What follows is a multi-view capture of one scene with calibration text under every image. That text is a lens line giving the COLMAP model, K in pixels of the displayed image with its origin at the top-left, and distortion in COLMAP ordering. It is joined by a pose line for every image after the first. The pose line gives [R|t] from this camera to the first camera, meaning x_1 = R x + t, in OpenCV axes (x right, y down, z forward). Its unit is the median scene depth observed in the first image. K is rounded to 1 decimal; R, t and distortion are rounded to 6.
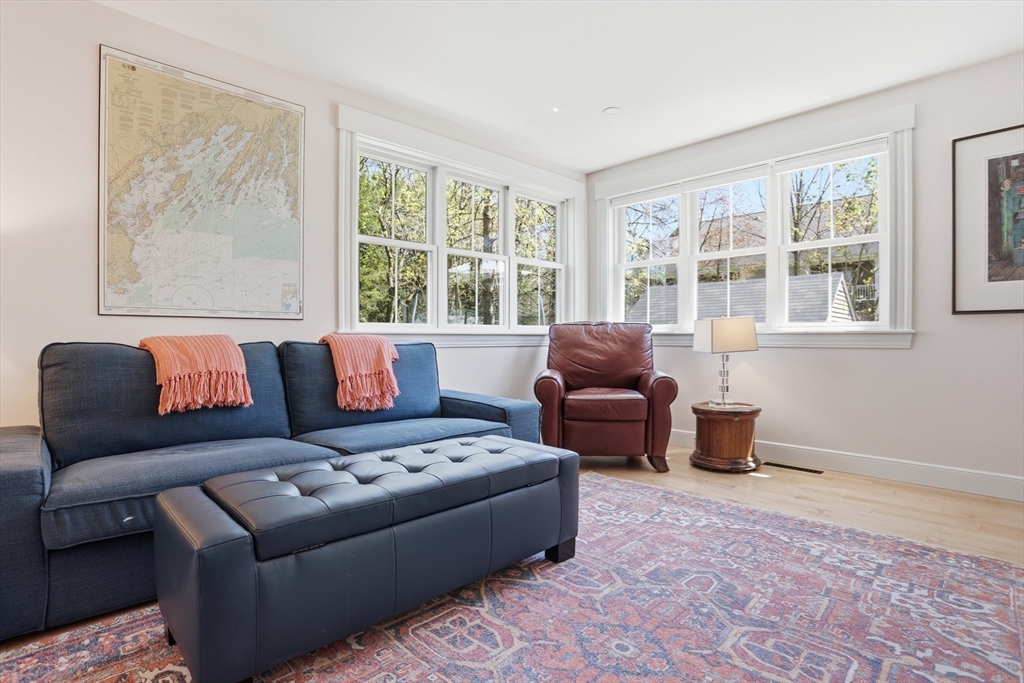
lens RADIAL K [[508.8, 0, 534.9], [0, 508.8, 335.7], [0, 0, 1]] dist [-0.044884, 0.012210]
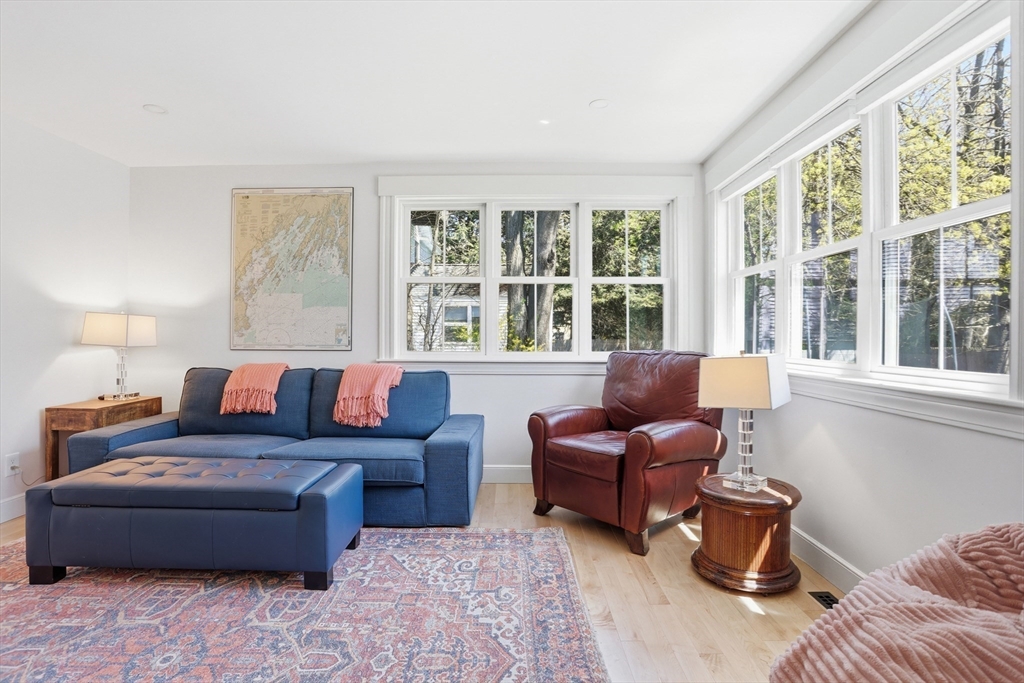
lens RADIAL K [[508.8, 0, 515.2], [0, 508.8, 338.1], [0, 0, 1]] dist [-0.044884, 0.012210]
pose [[0.694658, 0.008659, -0.719288, 0.932499], [-0.004776, 0.999961, 0.007425, -0.089723], [0.719324, -0.001722, 0.694673, 0.461289]]
